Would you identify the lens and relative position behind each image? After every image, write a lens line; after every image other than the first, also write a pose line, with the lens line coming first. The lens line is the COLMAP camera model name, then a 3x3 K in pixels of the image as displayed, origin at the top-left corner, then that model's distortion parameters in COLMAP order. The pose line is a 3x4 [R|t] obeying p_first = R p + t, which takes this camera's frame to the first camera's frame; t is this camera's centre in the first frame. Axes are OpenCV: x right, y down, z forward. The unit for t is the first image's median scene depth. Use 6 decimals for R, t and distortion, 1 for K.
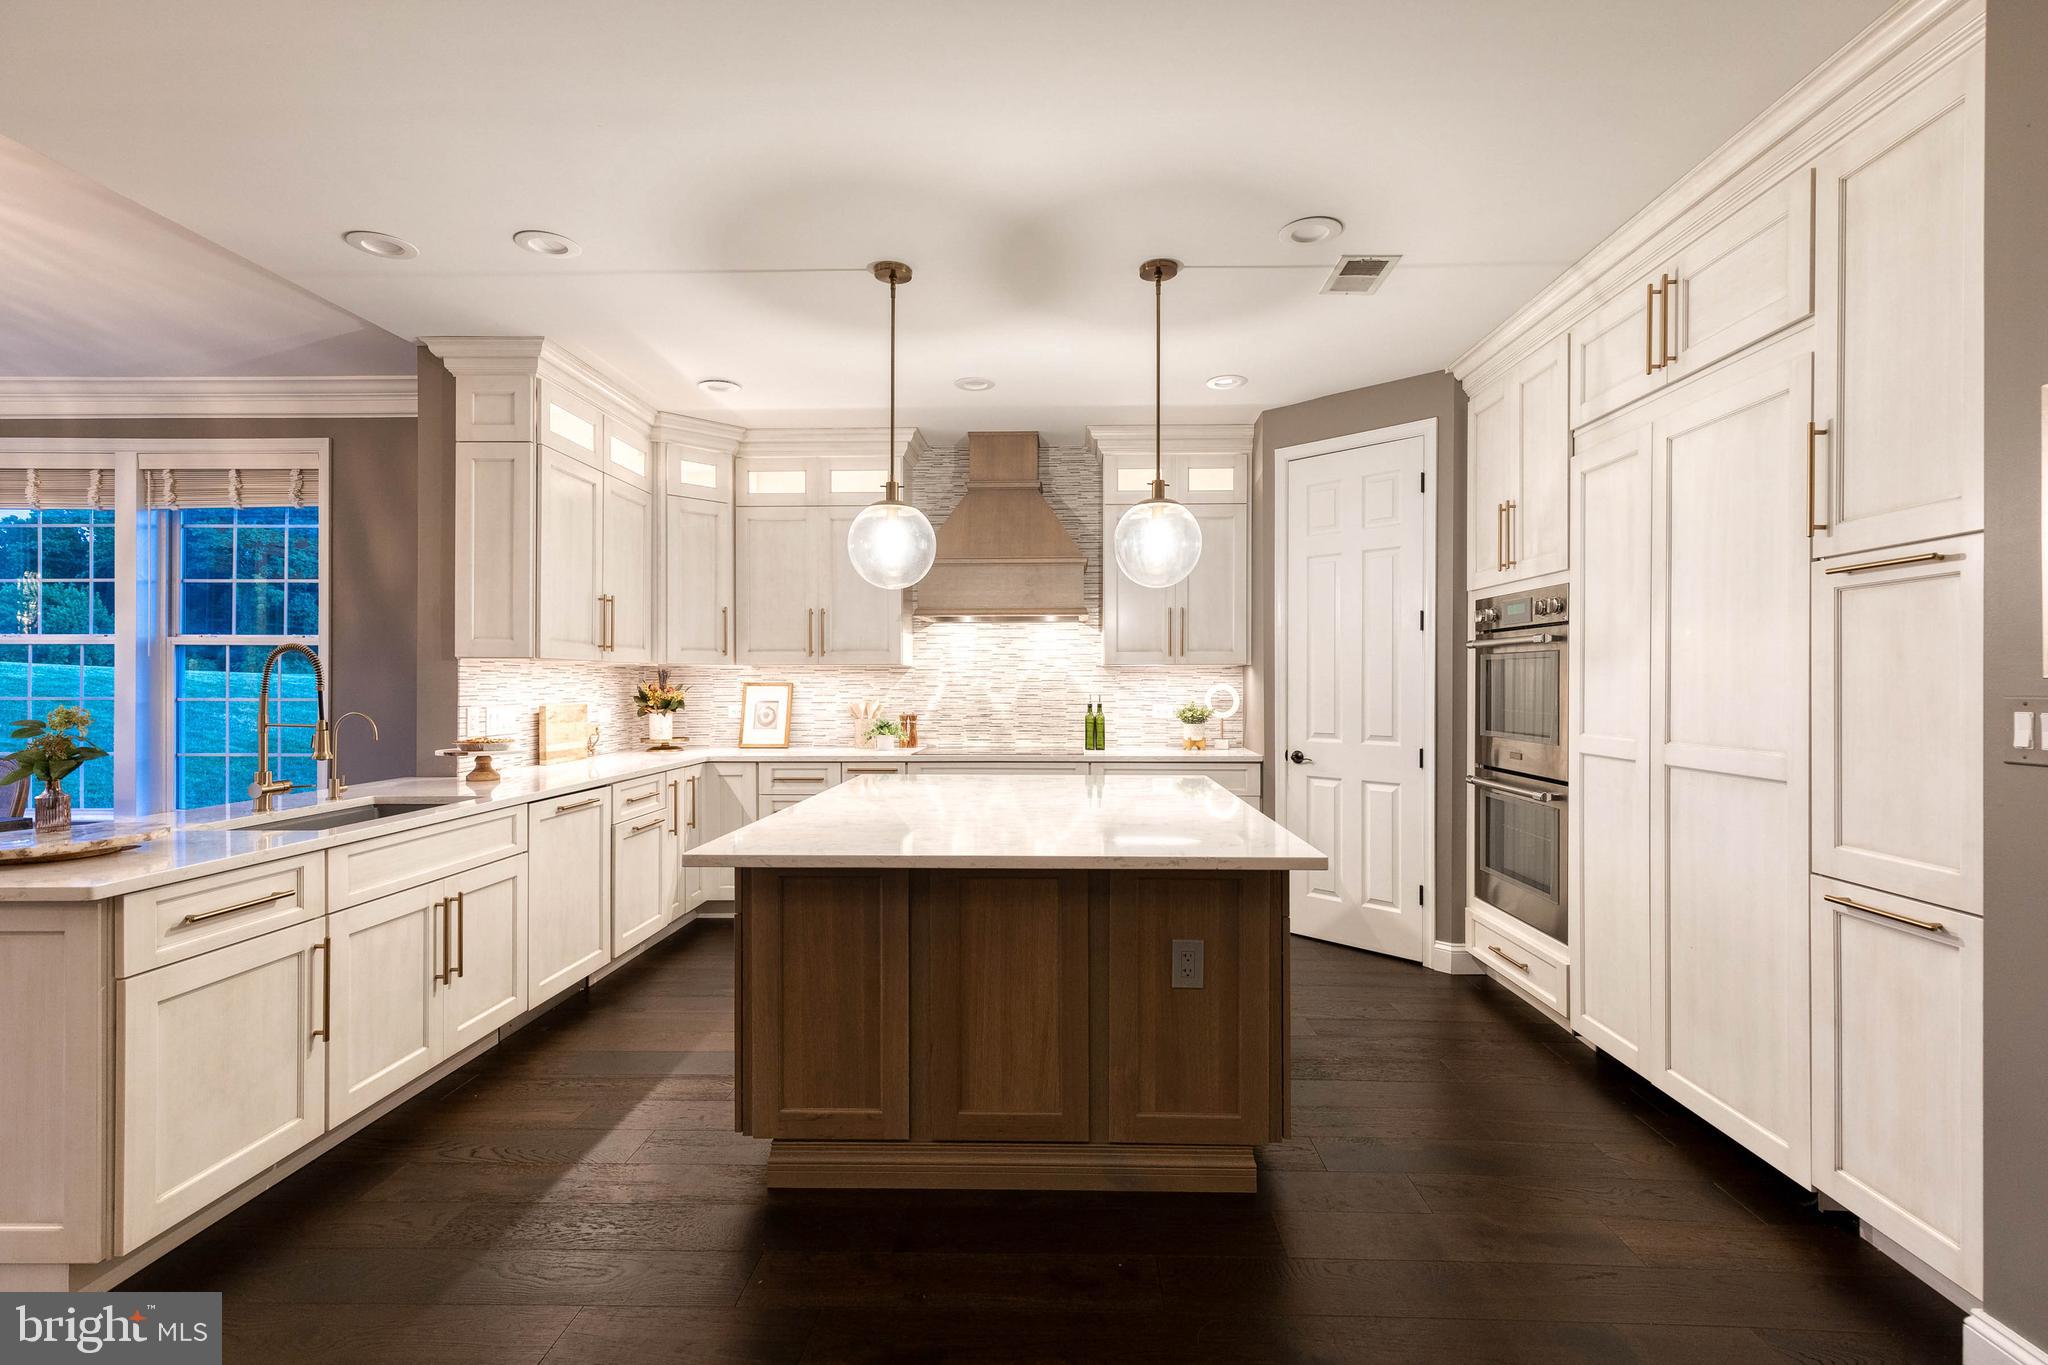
lens RADIAL K [[923.9, 0, 1041.5], [0, 923.9, 681.8], [0, 0, 1]] dist [0.008201, -0.000728]
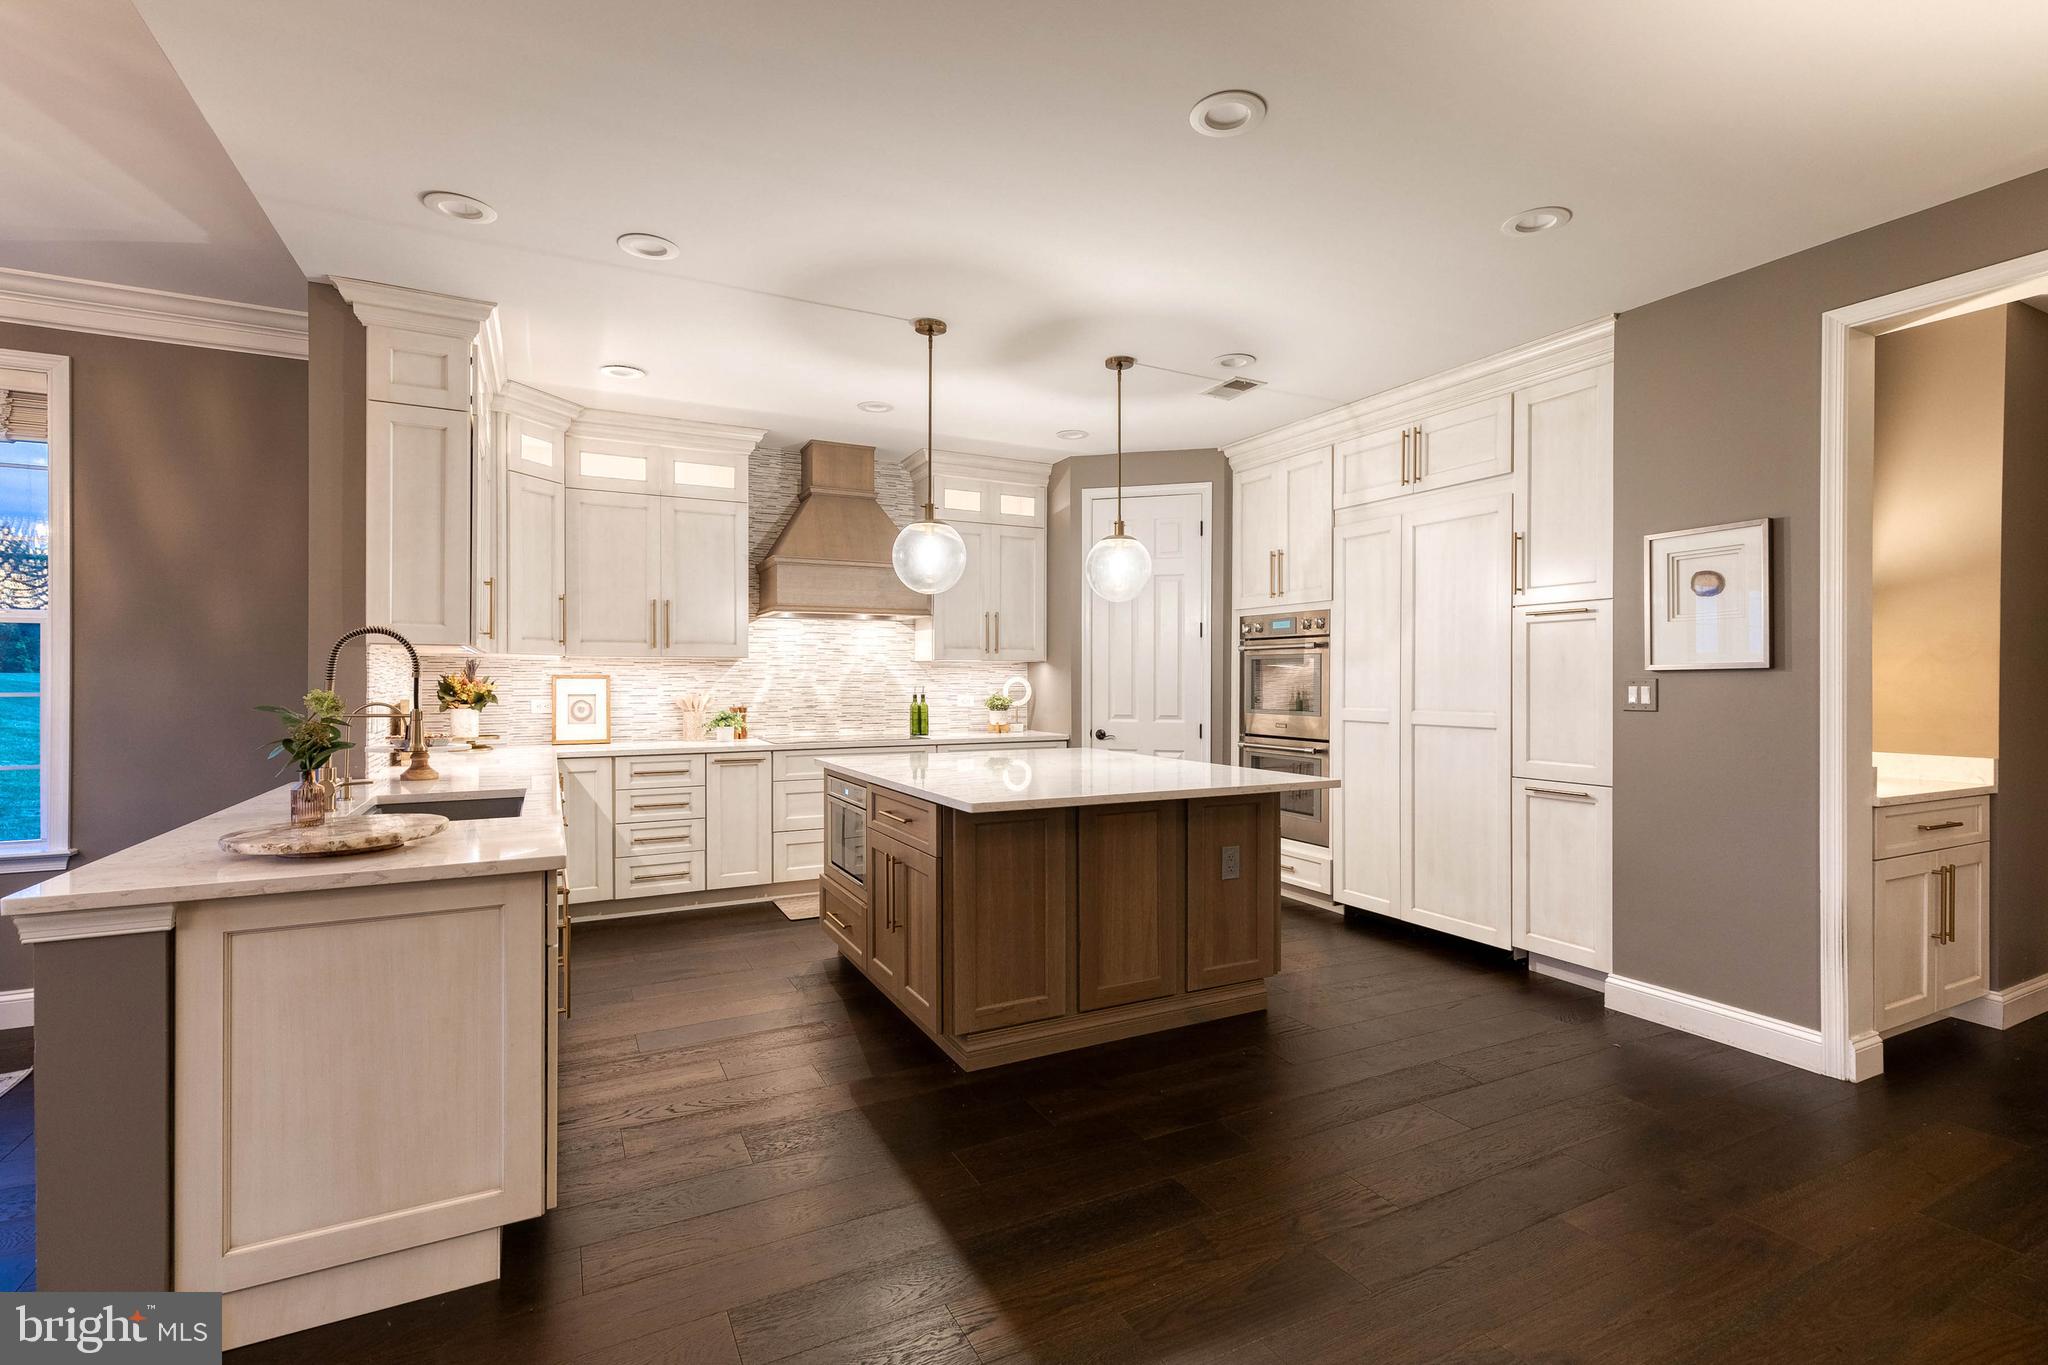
lens RADIAL K [[936.1, 0, 1041.3], [0, 936.1, 680.9], [0, 0, 1]] dist [0.009247, -0.001016]
pose [[0.873935, -0.000136, 0.486043, -0.435800], [-0.000480, 0.999999, 0.001143, 0.007030], [-0.486043, -0.001232, 0.873934, -0.083474]]
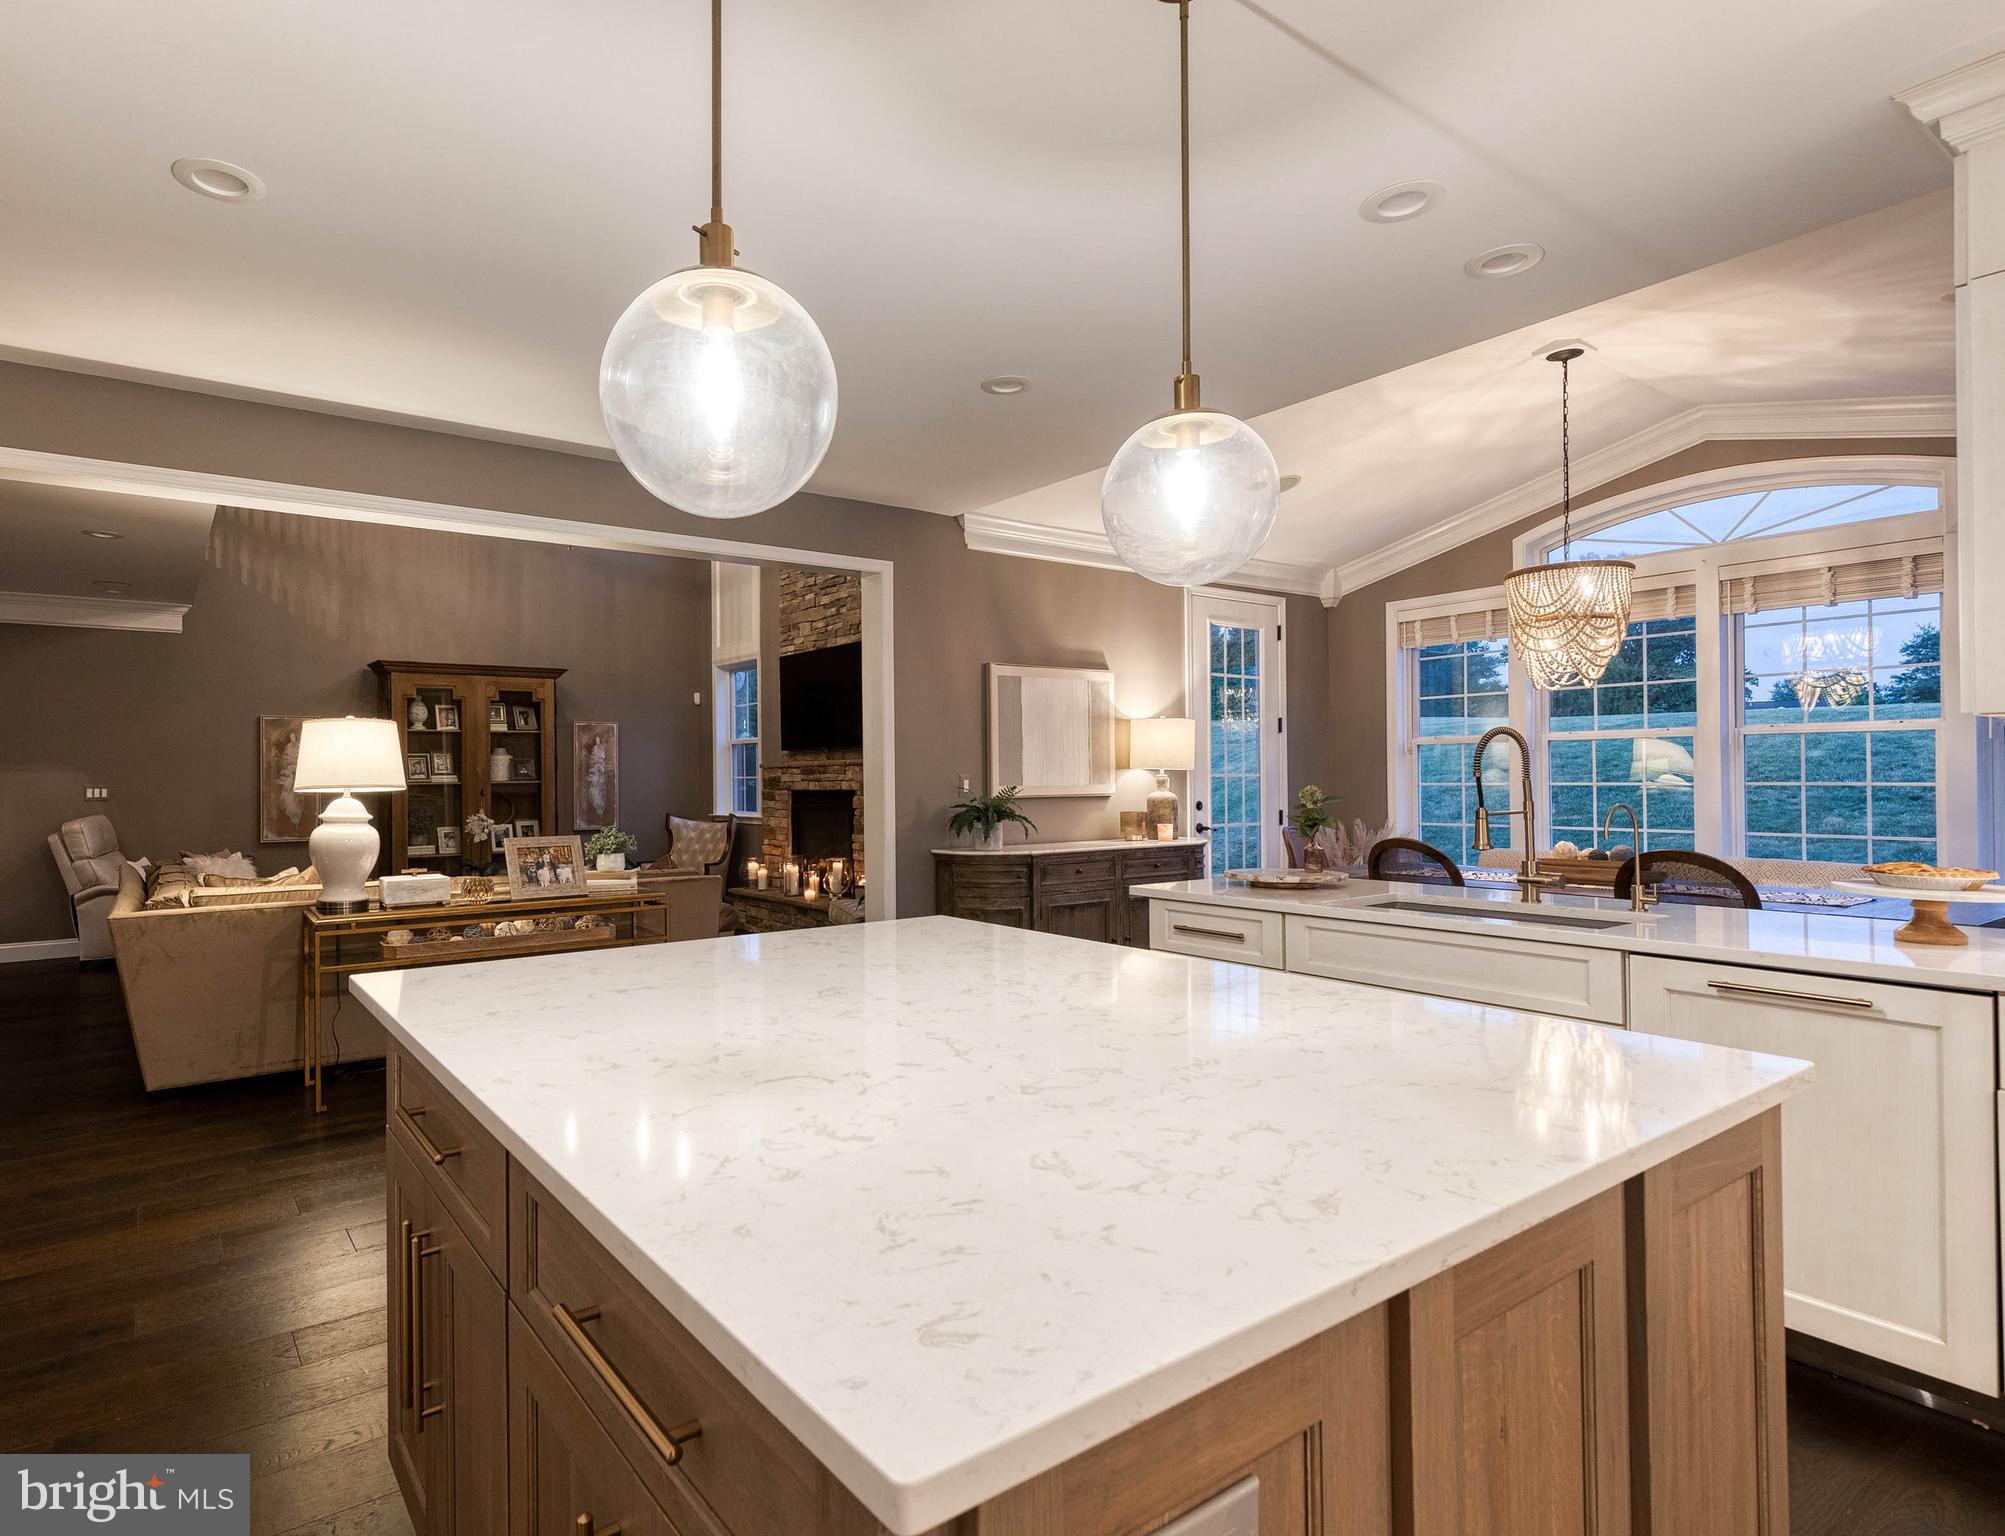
lens RADIAL K [[1077.4, 0, 884.3], [0, 1077.4, 772.4], [0, 0, 1]] dist [-0.003628, 0.000550]
pose [[-0.805359, 0.004700, -0.592769, 0.234672], [0.007843, 0.999966, -0.002727, 0.001198], [0.592736, -0.006845, -0.805368, 0.971818]]
